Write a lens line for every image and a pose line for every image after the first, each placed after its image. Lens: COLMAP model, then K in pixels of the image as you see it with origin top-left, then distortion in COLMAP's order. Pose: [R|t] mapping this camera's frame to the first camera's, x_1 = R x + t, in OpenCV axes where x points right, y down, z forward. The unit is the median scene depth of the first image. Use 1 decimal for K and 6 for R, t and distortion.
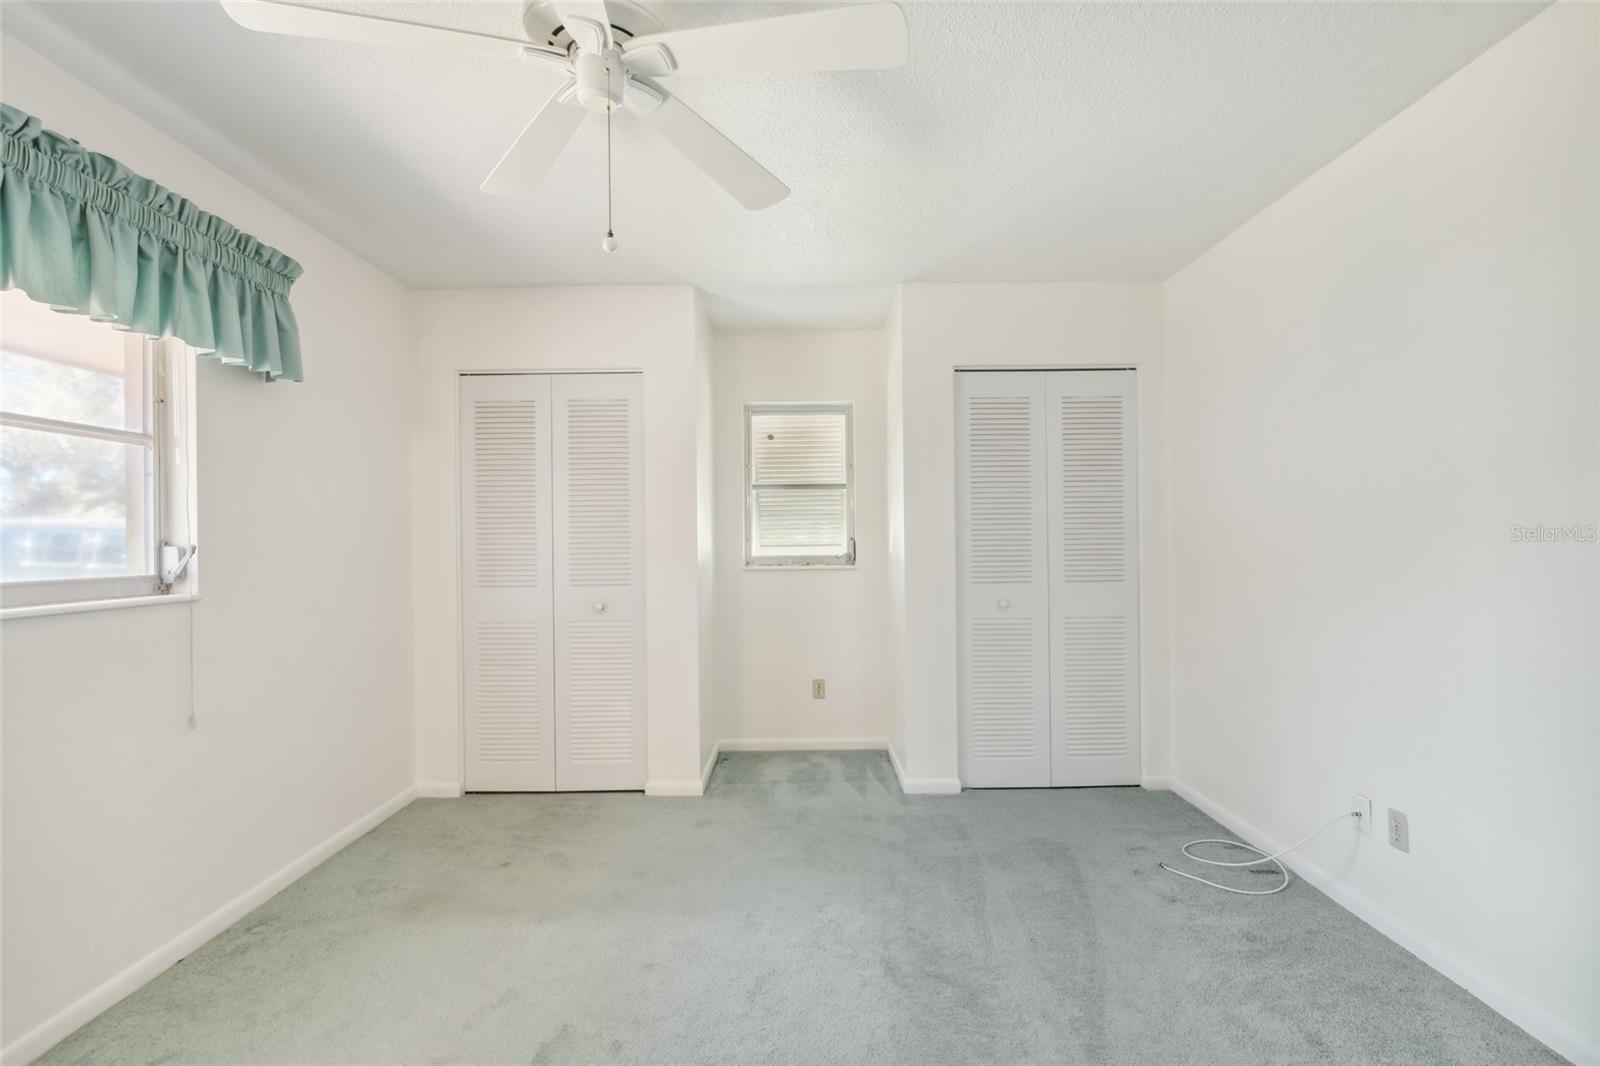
lens RADIAL K [[729.2, 0, 801.1], [0, 729.2, 534.4], [0, 0, 1]] dist [-0.011316, 0.002546]
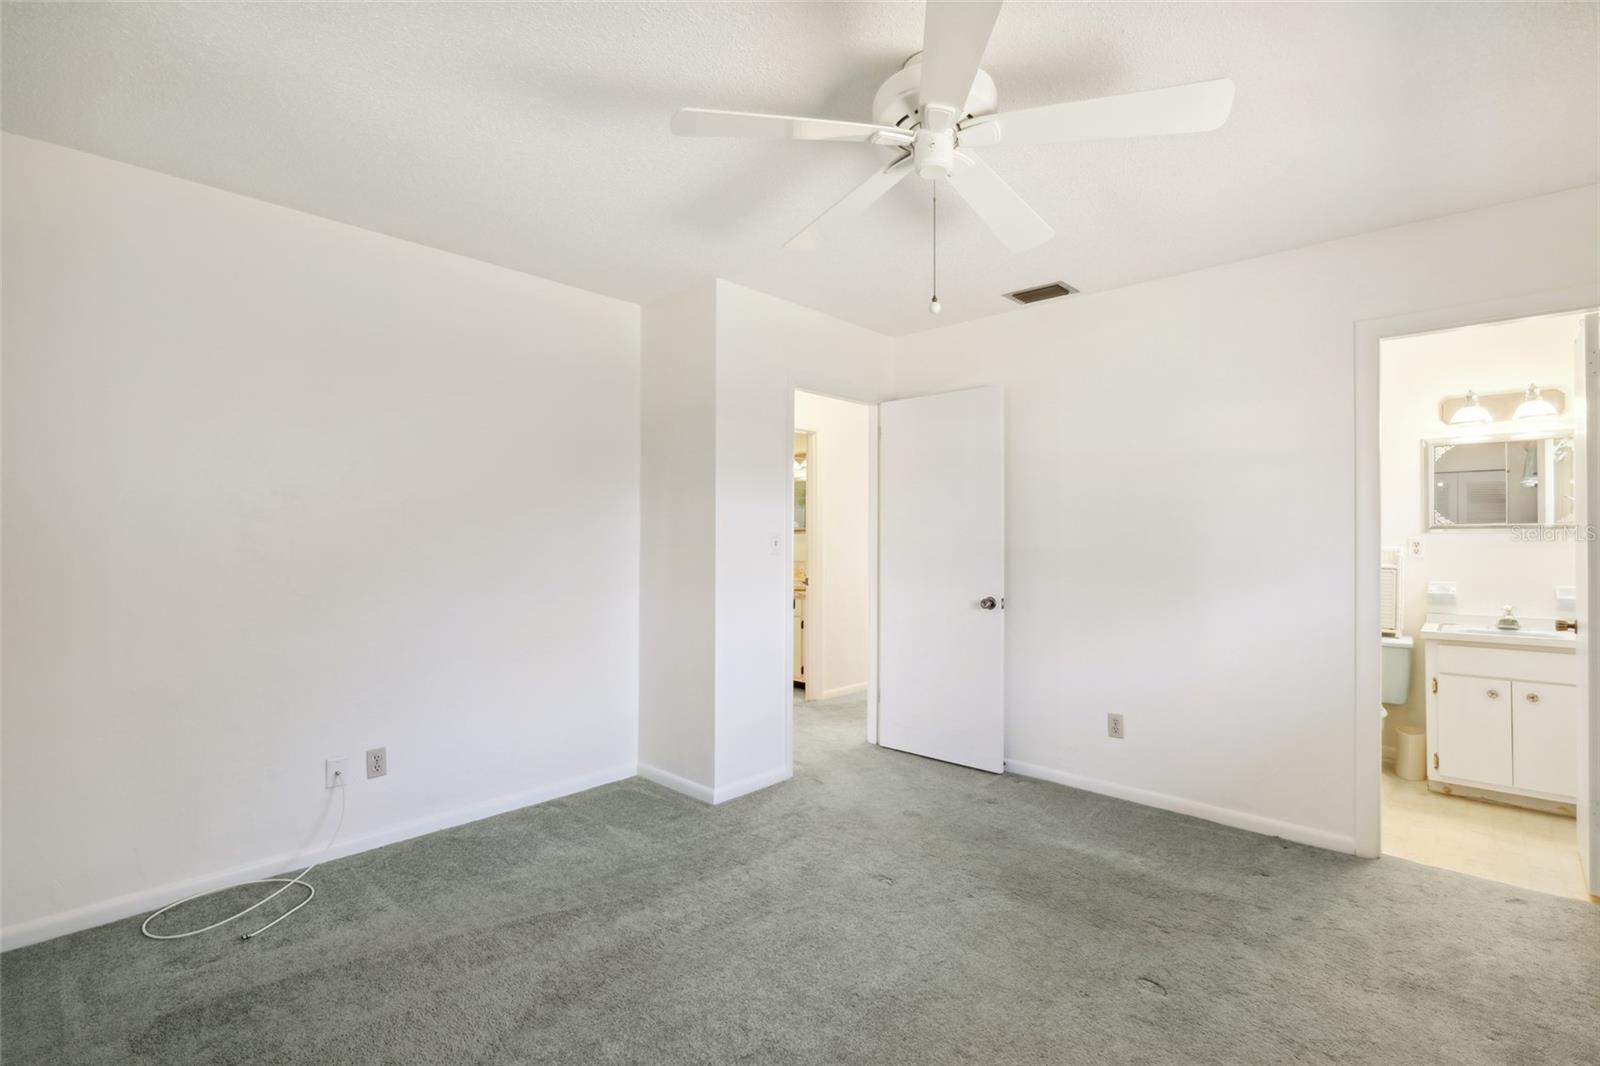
lens RADIAL K [[729.2, 0, 801.3], [0, 729.2, 531.0], [0, 0, 1]] dist [-0.011316, 0.002546]
pose [[-0.721234, 0.011585, 0.692595, -0.420812], [0.008242, 0.999933, -0.008144, 0.001082], [-0.692642, -0.000165, -0.721281, 0.902099]]
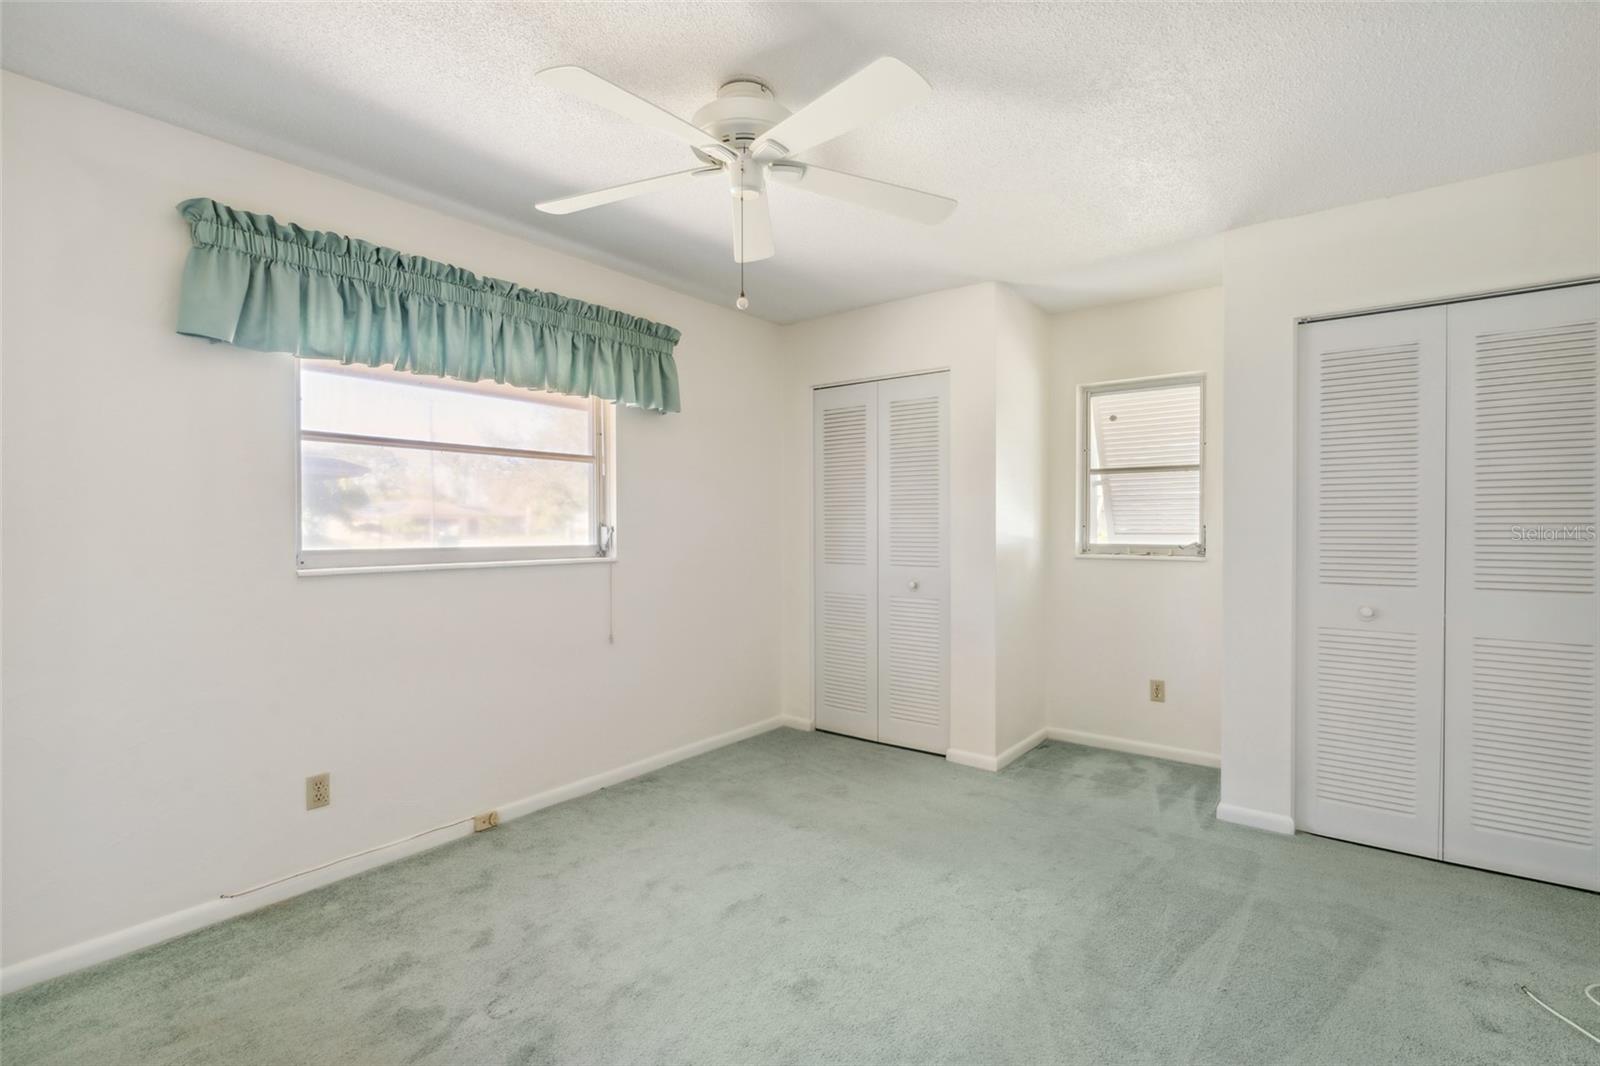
lens RADIAL K [[729.2, 0, 790.8], [0, 729.2, 529.5], [0, 0, 1]] dist [-0.011316, 0.002546]
pose [[0.789255, 0.013618, -0.613914, 0.273237], [-0.005276, 0.999868, 0.015395, -0.002267], [0.614042, -0.008911, 0.789223, 0.001251]]
